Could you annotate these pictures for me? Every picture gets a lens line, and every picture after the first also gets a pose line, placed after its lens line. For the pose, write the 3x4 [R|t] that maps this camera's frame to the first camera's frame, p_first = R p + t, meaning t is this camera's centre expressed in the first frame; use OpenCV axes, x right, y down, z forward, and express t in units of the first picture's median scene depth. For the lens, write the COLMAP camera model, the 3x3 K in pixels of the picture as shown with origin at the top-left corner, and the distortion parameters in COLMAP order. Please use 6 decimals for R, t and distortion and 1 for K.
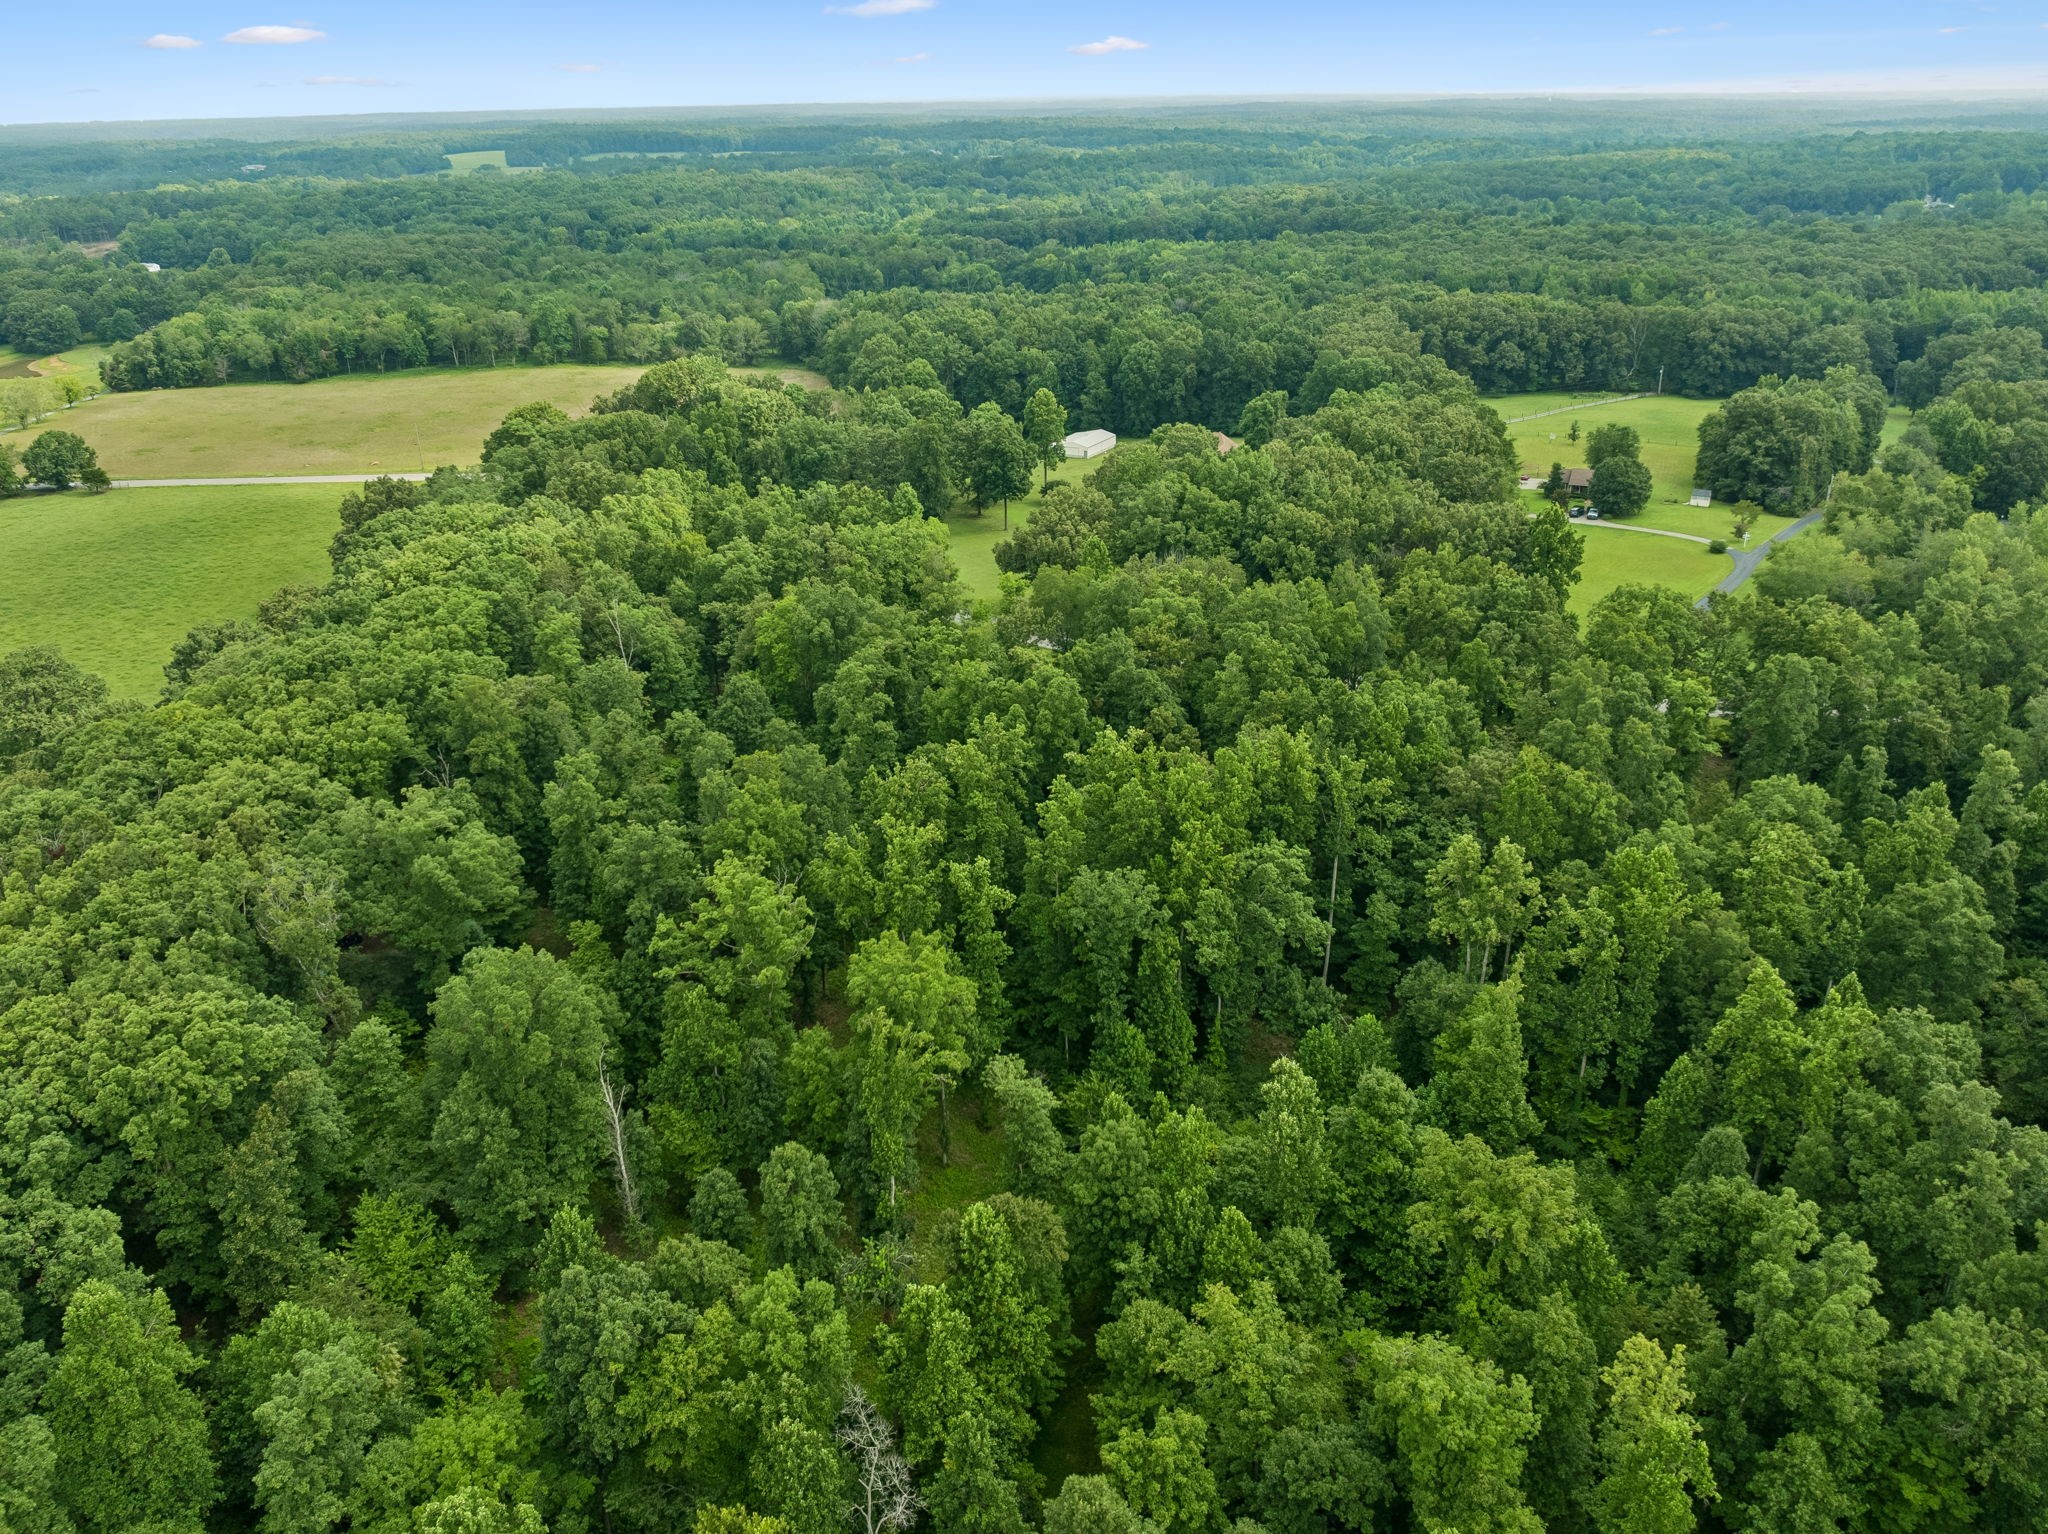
lens RADIAL K [[1521.6, 0, 1024.0], [0, 1521.6, 767.0], [0, 0, 1]] dist [-0.043358, 0.003349]
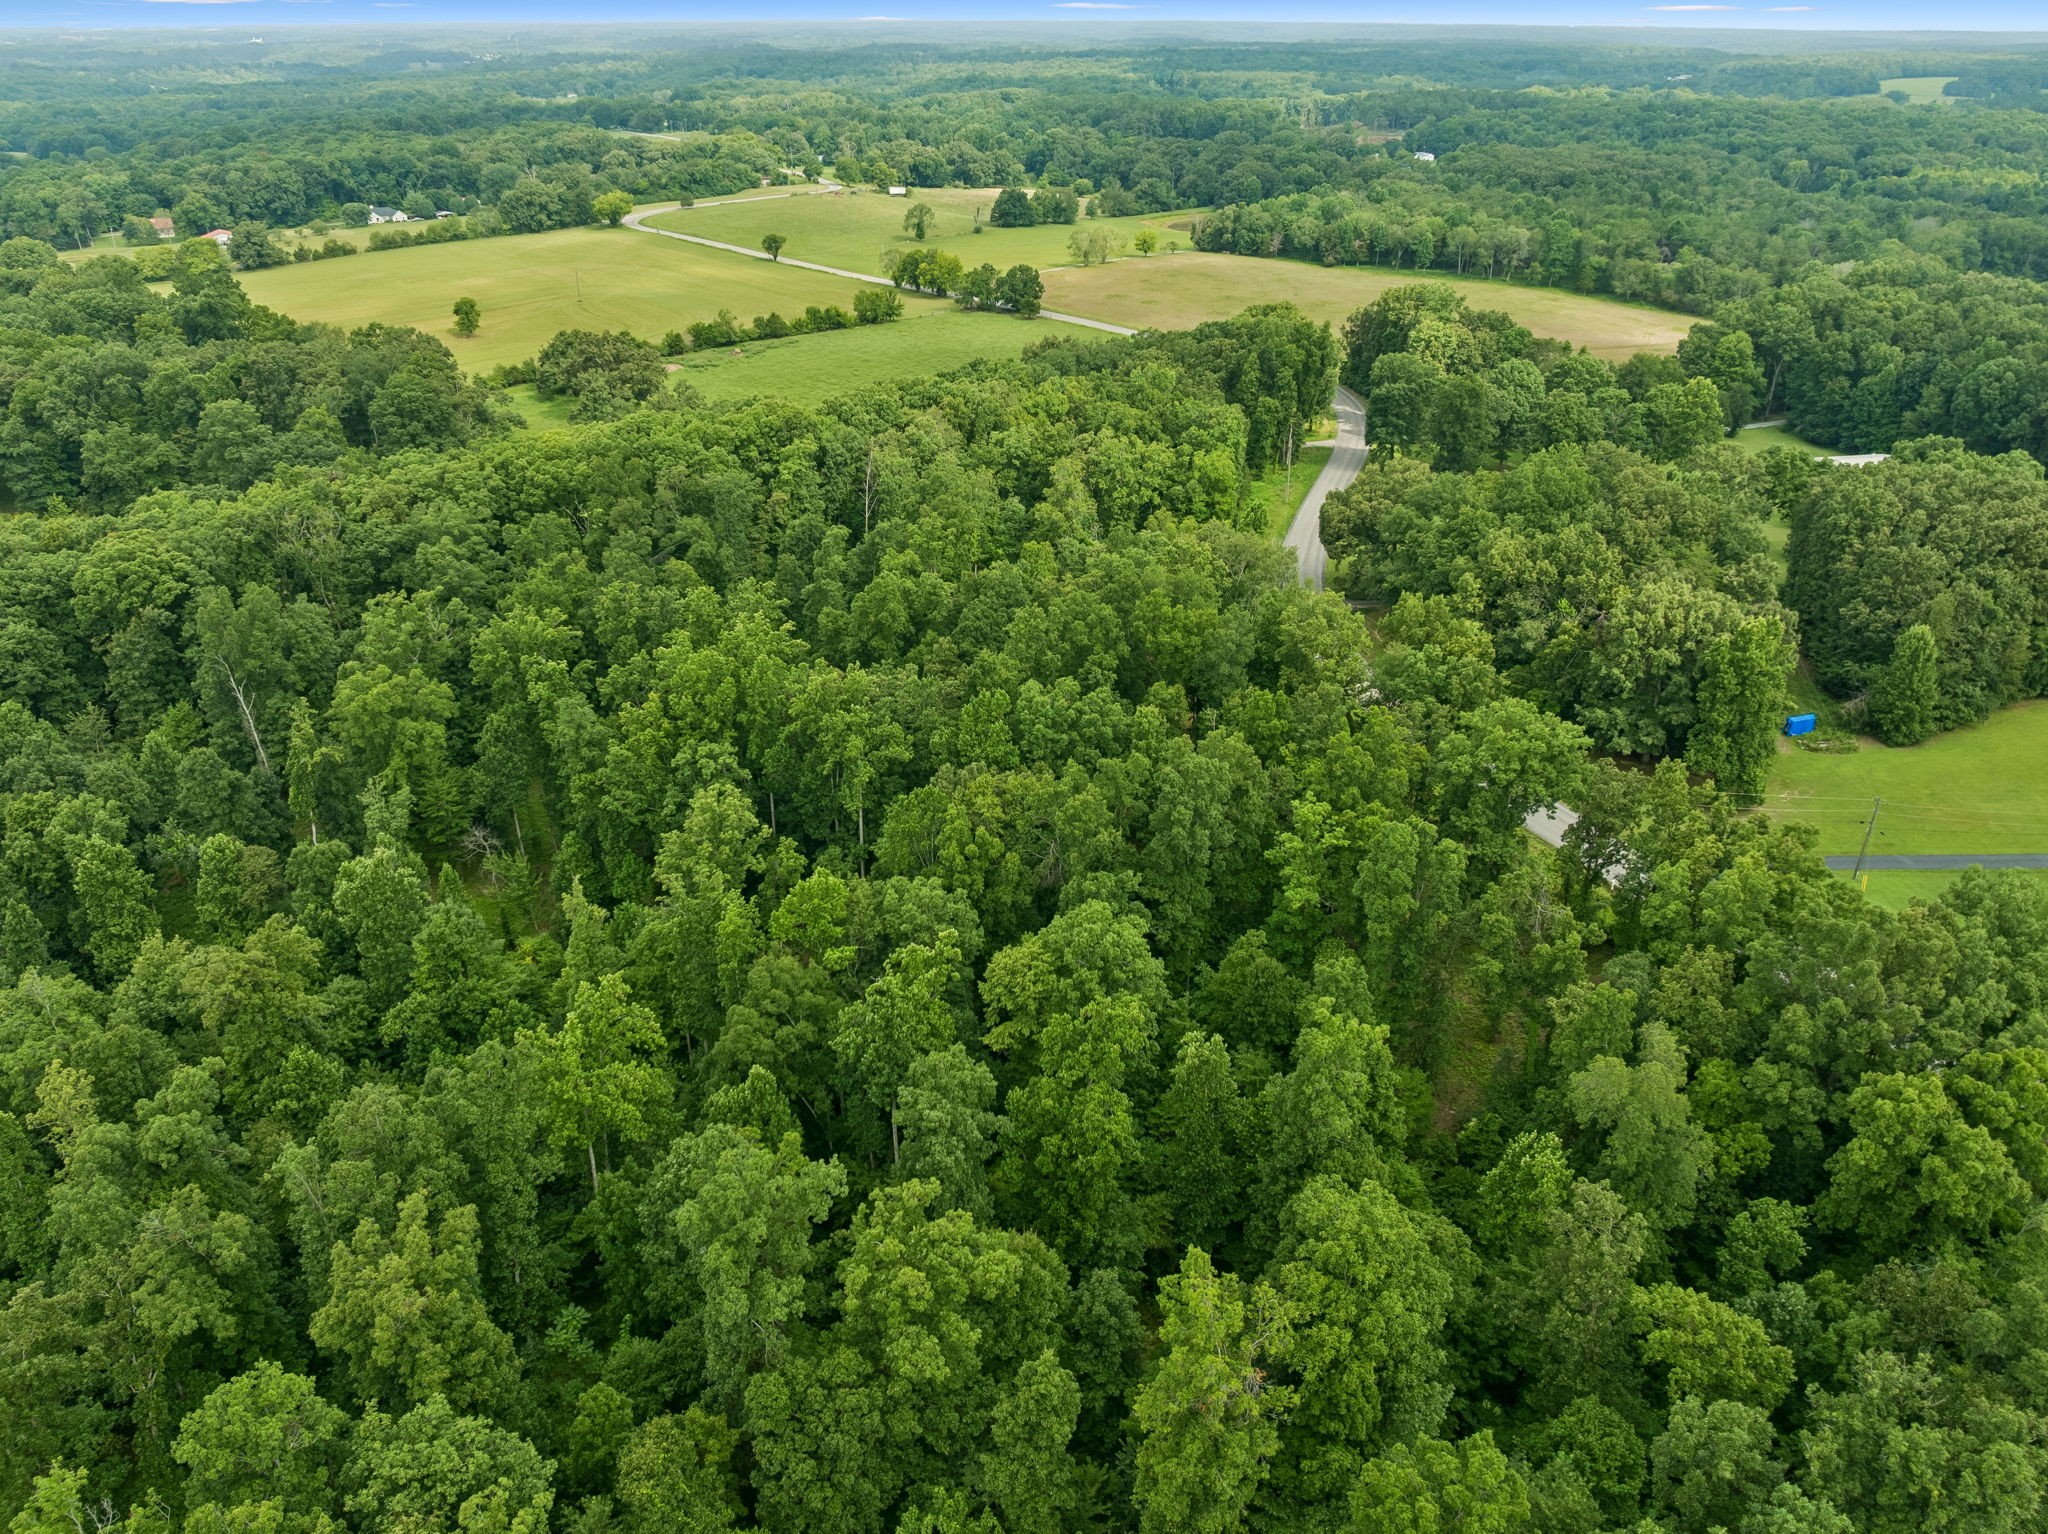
lens RADIAL K [[1481.1, 0, 1033.6], [0, 1481.1, 761.5], [0, 0, 1]] dist [-0.044810, 0.006866]
pose [[0.630690, 0.363439, -0.685669, 0.264965], [-0.323941, 0.926190, 0.192961, -0.054877], [0.705189, 0.100418, 0.701872, 0.113917]]
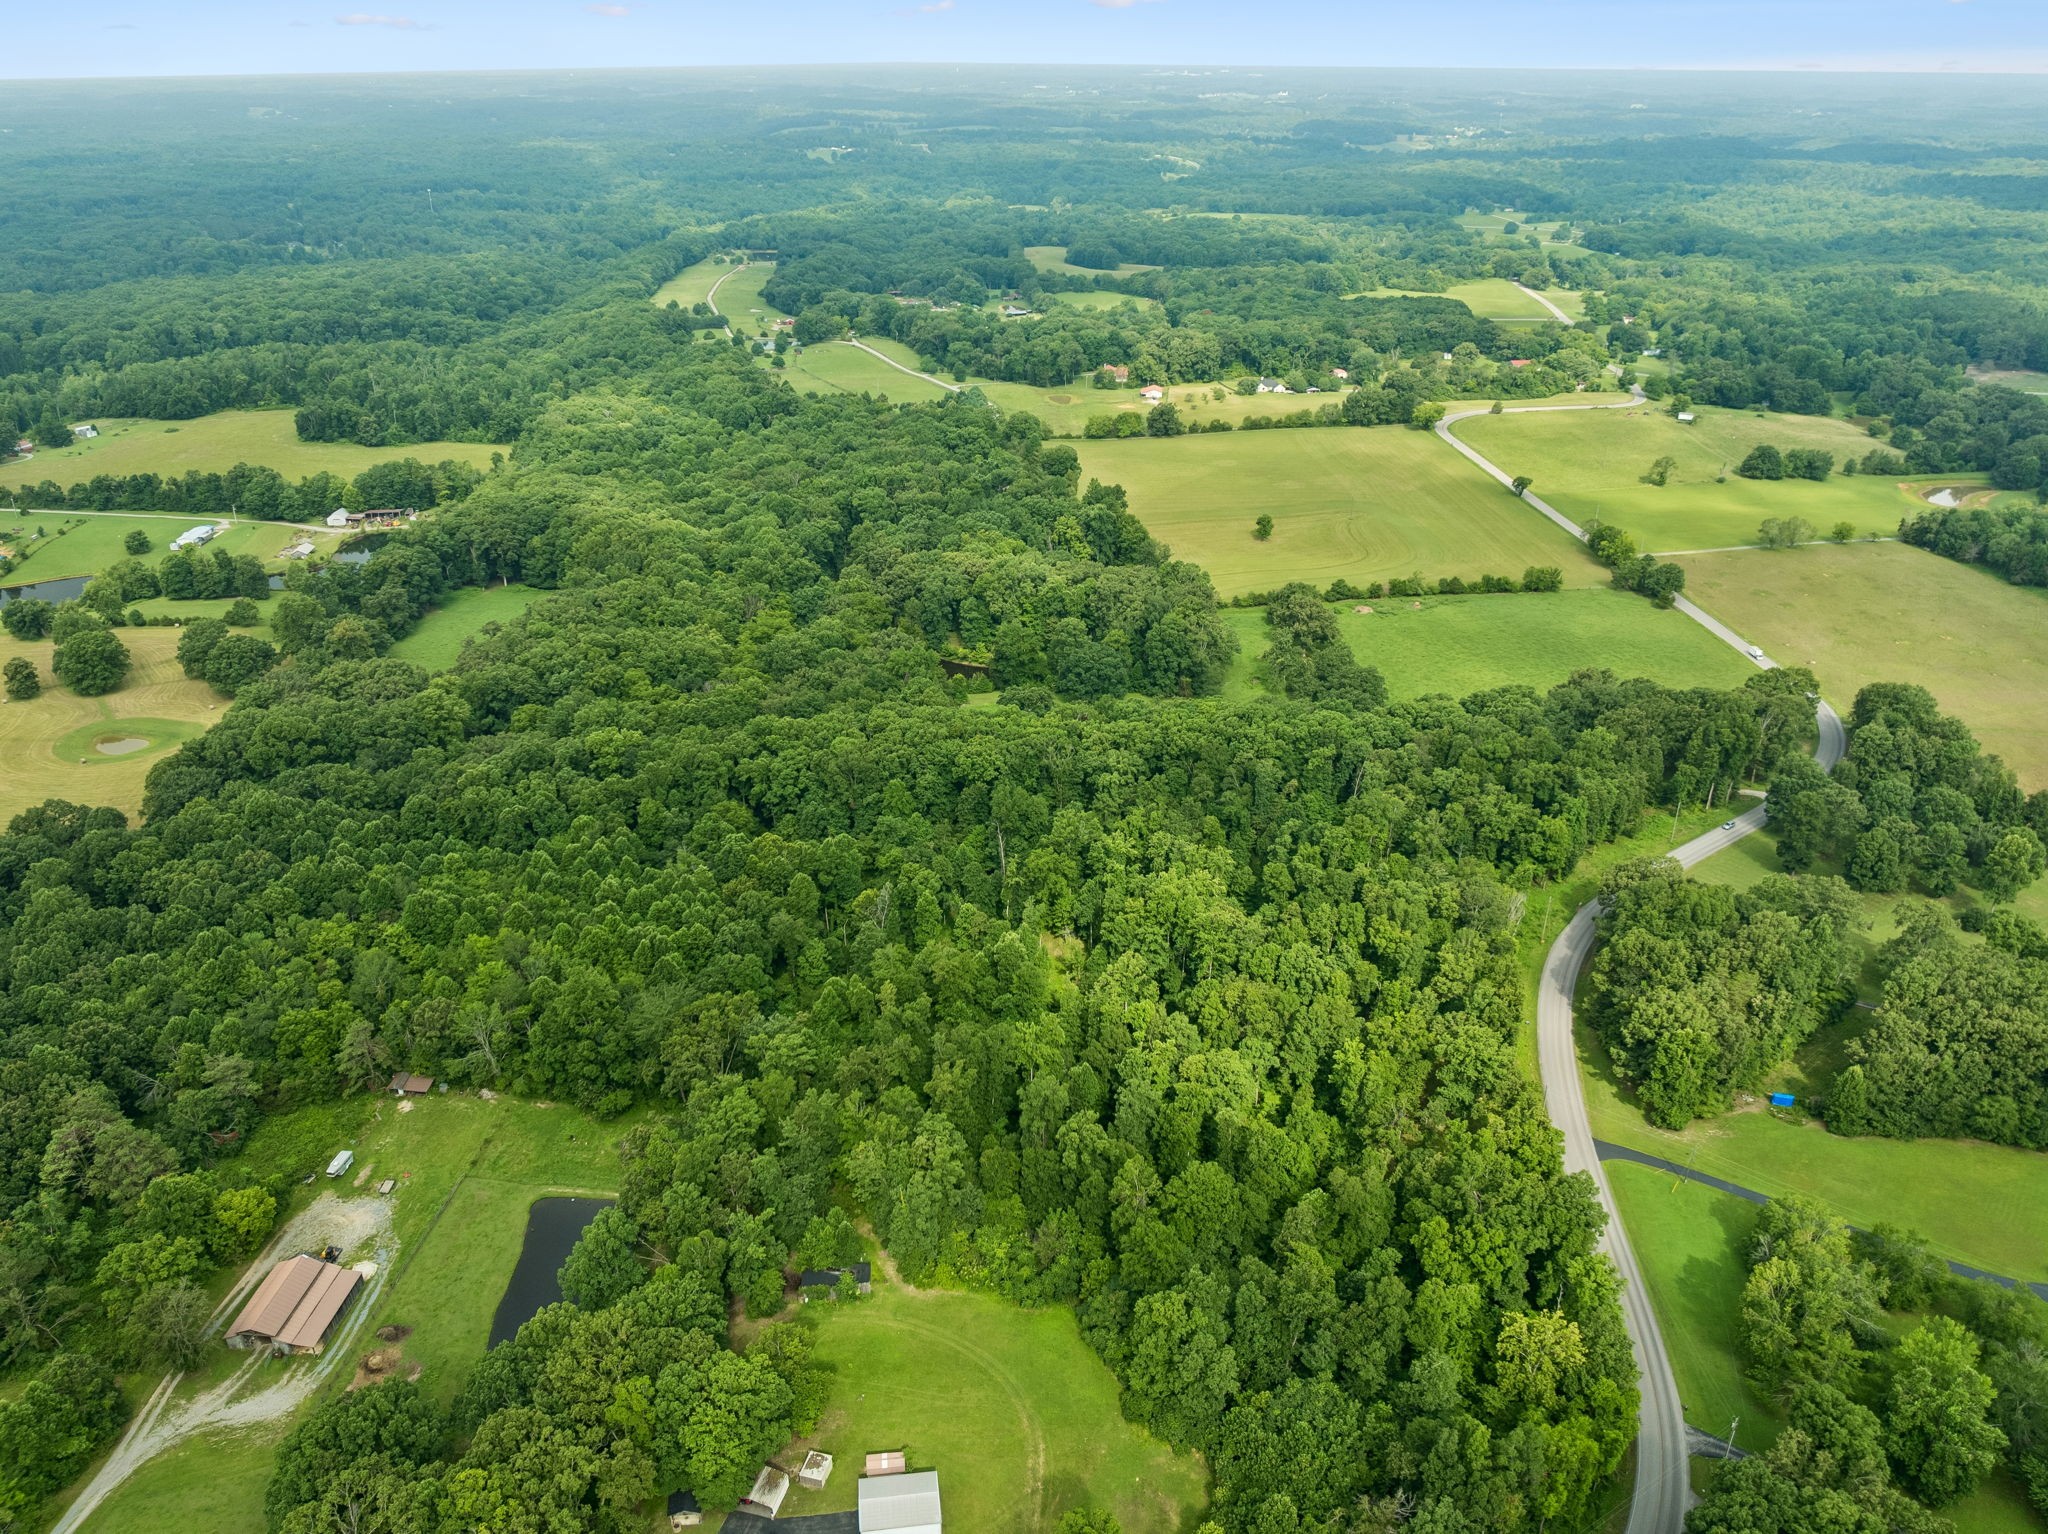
lens RADIAL K [[1426.5, 0, 1039.1], [0, 1426.5, 801.0], [0, 0, 1]] dist [-0.034436, 0.000105]
pose [[0.079546, 0.469042, -0.879586, 0.534433], [-0.403675, 0.821950, 0.401801, -0.248559], [0.911438, 0.323106, 0.254723, 0.049191]]
